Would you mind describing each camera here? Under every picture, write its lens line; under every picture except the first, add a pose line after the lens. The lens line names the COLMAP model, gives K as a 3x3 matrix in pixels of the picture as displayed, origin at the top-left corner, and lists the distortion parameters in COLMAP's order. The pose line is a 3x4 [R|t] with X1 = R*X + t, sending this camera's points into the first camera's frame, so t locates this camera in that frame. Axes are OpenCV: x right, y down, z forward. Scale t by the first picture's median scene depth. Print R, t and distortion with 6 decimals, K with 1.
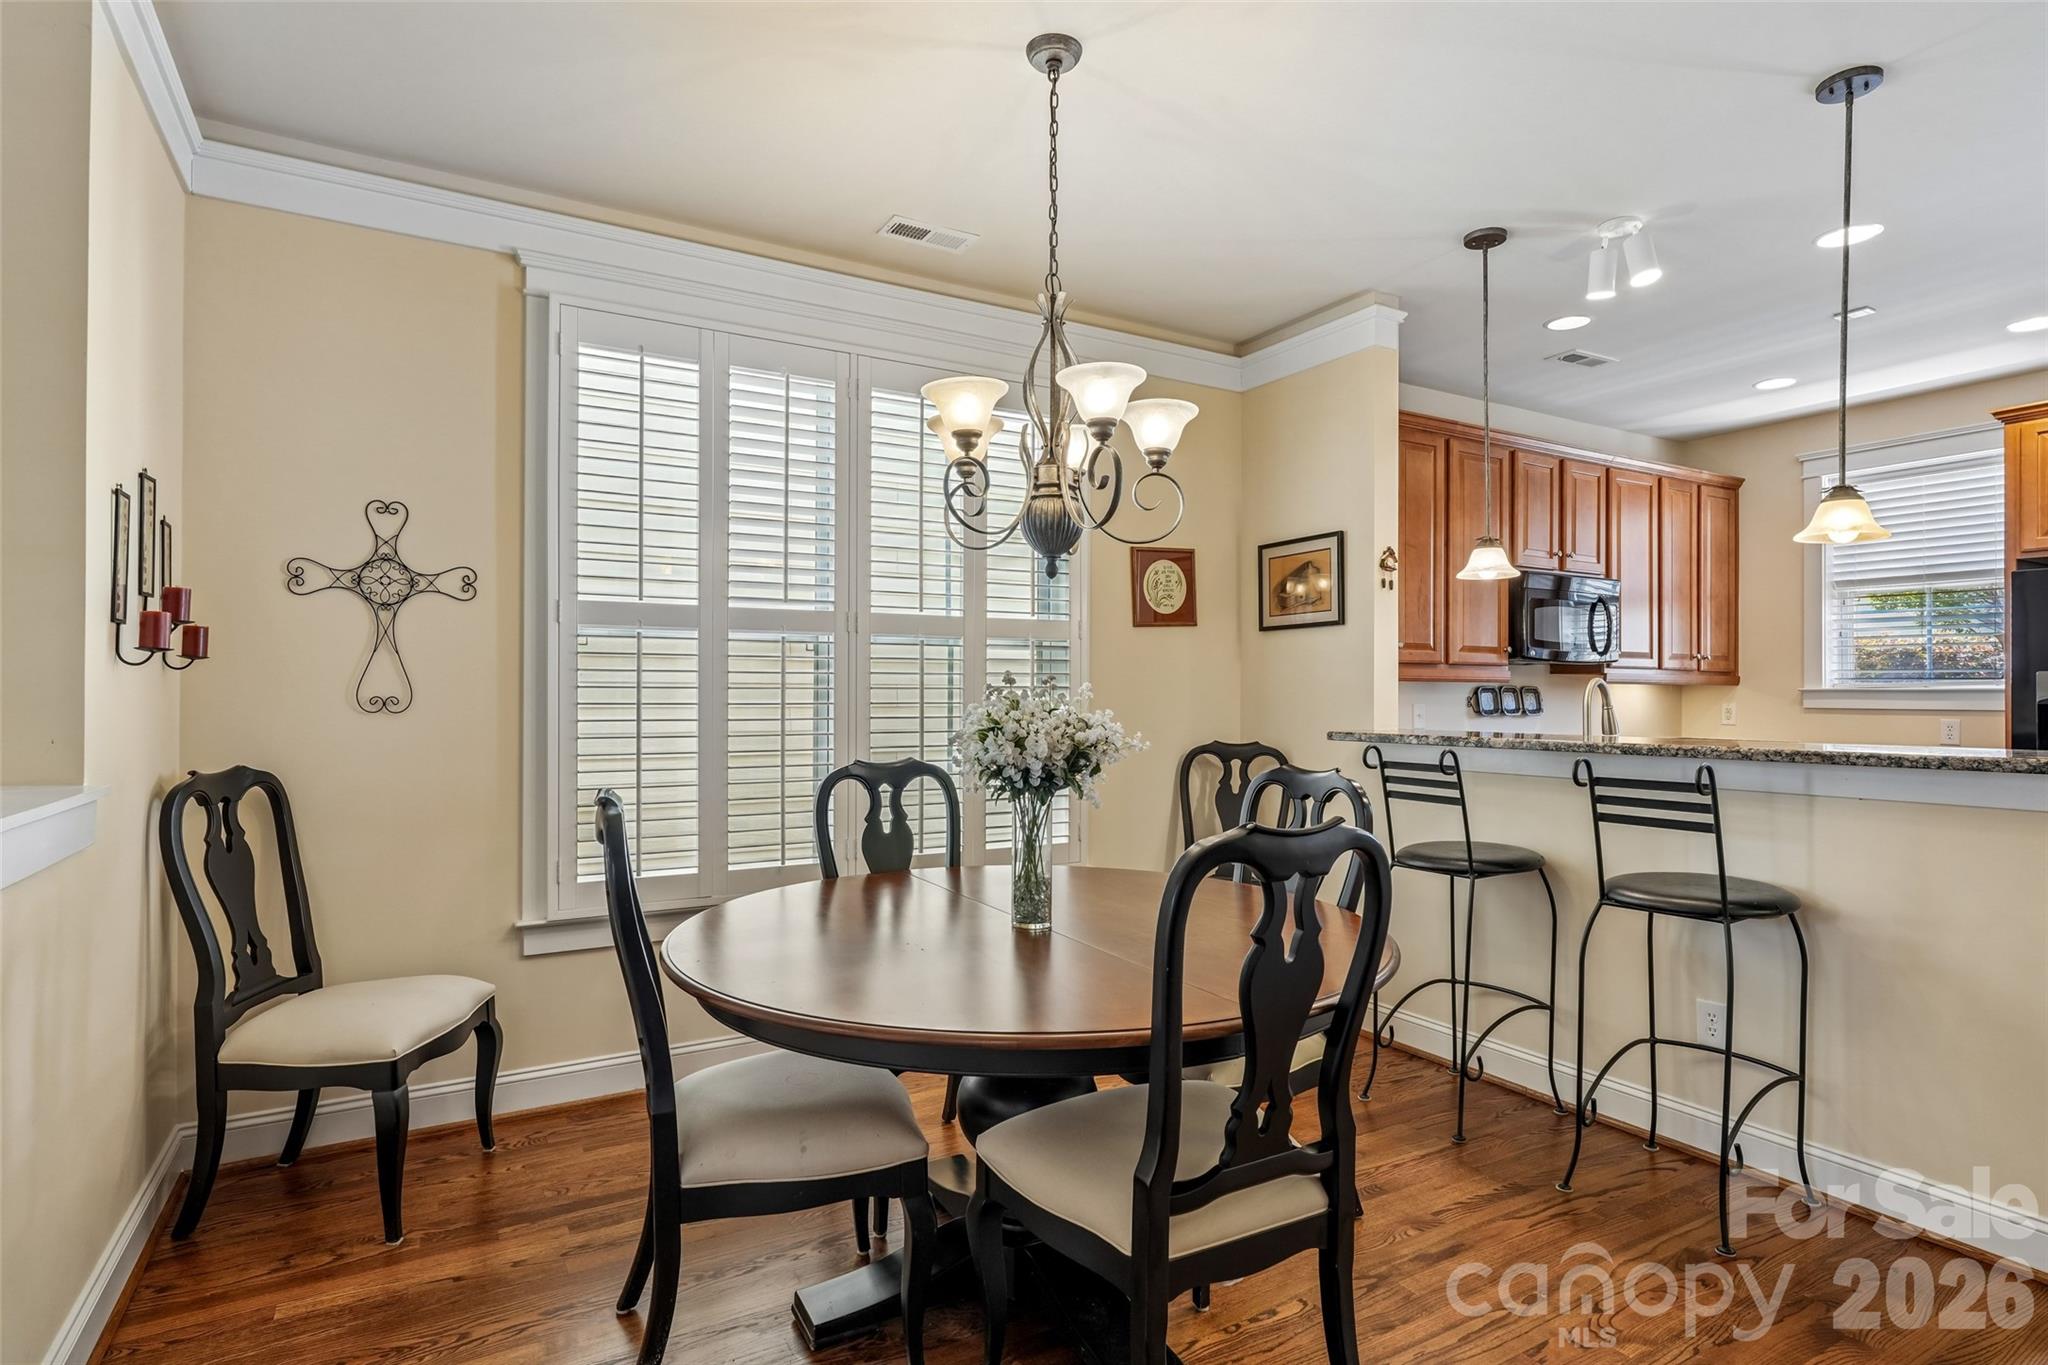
lens RADIAL K [[1057.7, 0, 1029.4], [0, 1057.7, 684.4], [0, 0, 1]] dist [0.001308, 0.001332]
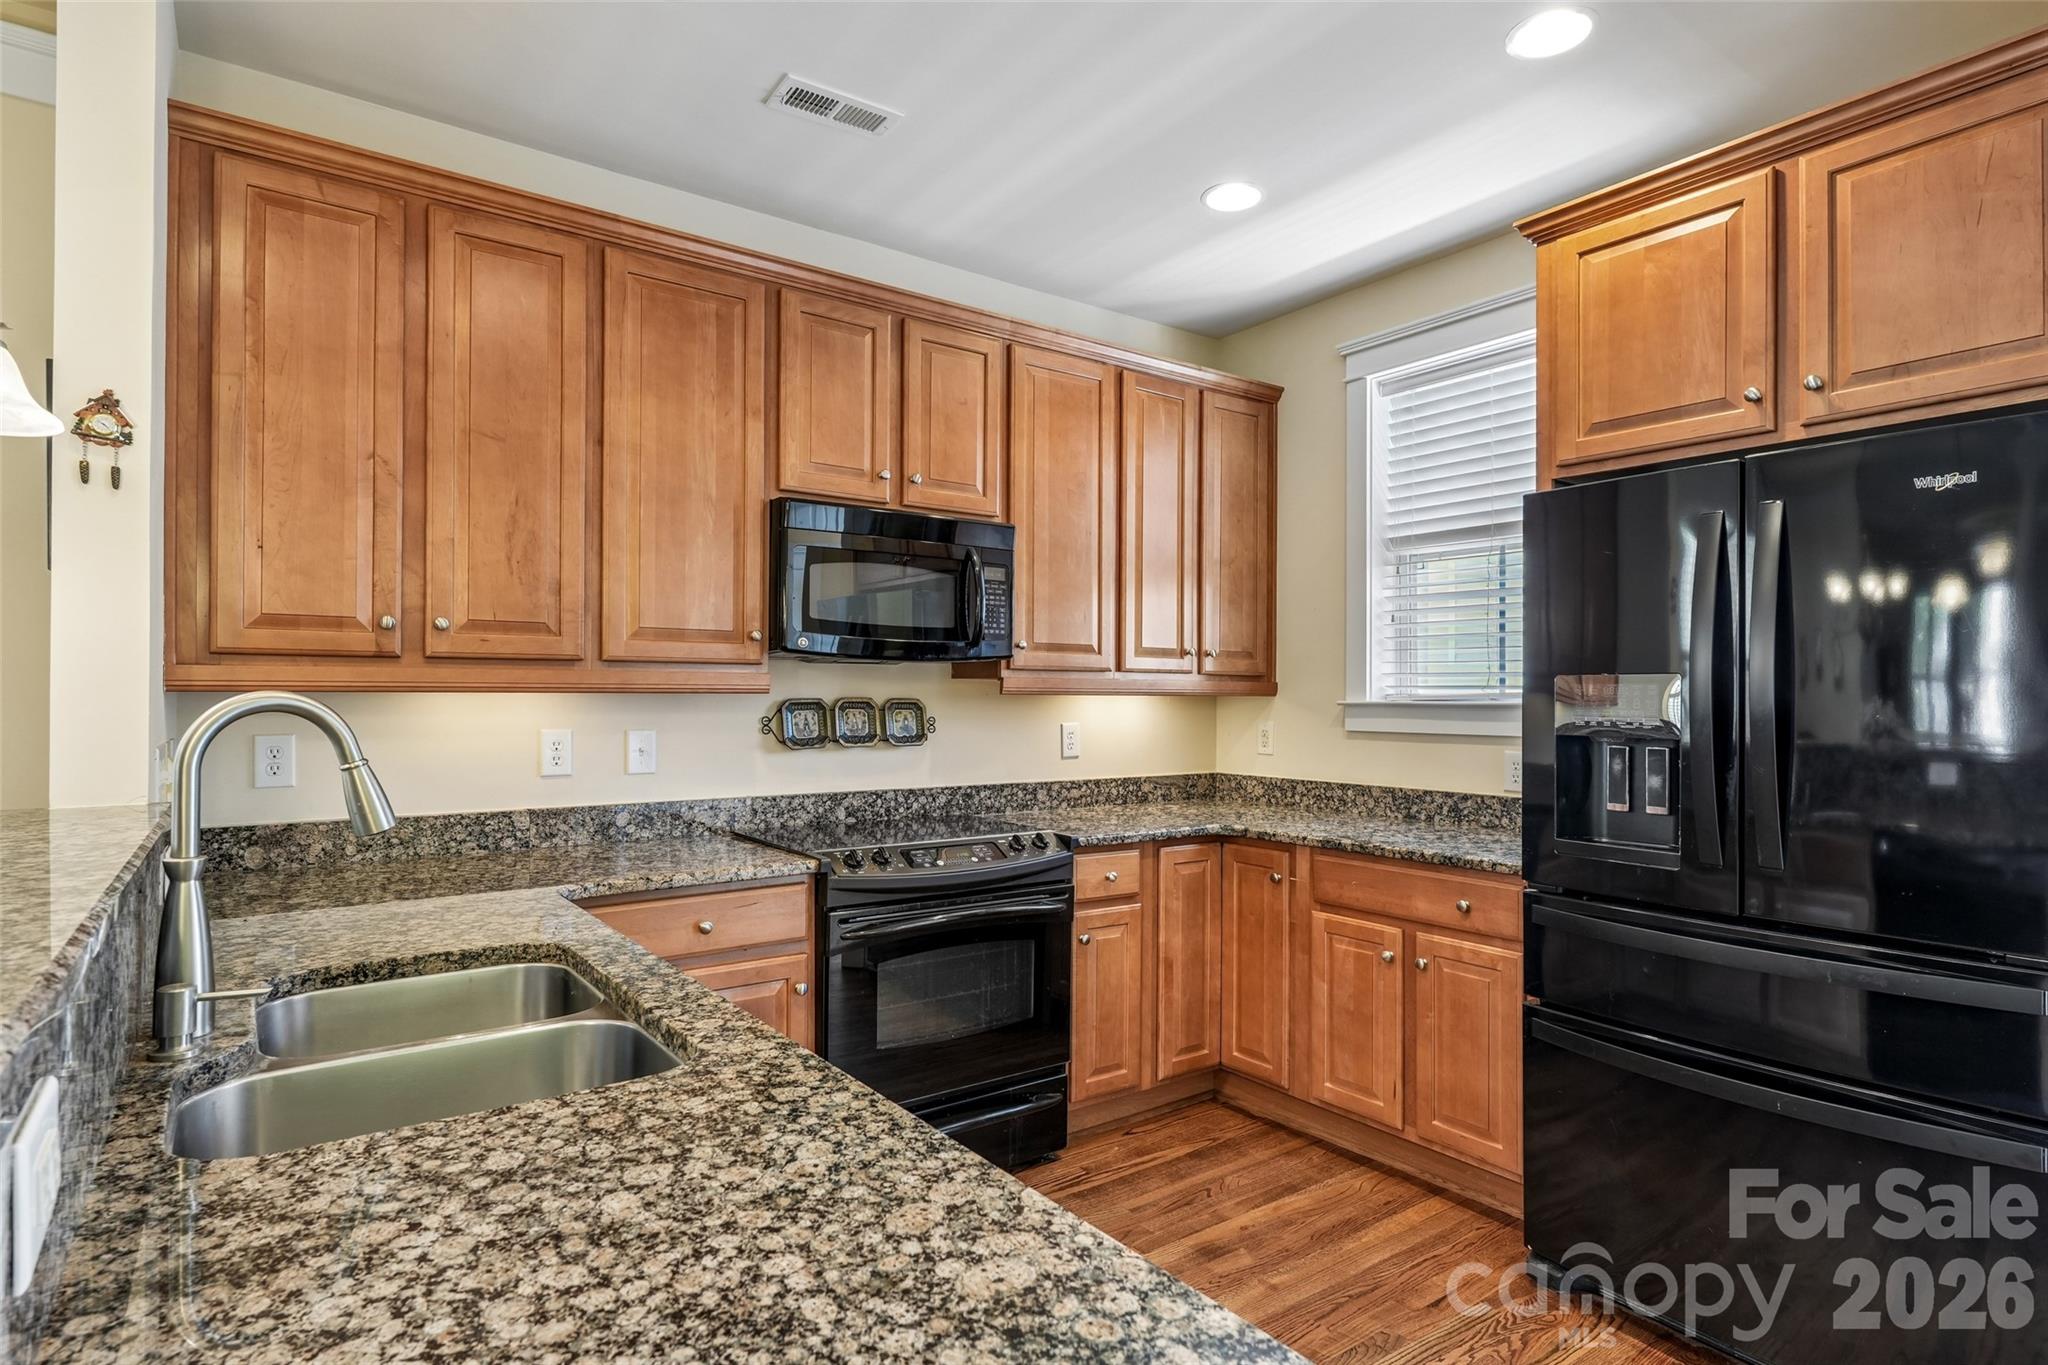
lens RADIAL K [[1077.6, 0, 1024.7], [0, 1077.6, 687.9], [0, 0, 1]] dist [0.002638, -0.000018]
pose [[0.994713, 0.000355, 0.102691, 0.772531], [-0.000498, 0.999999, 0.001365, -0.008395], [-0.102690, -0.001409, 0.994712, 0.591189]]
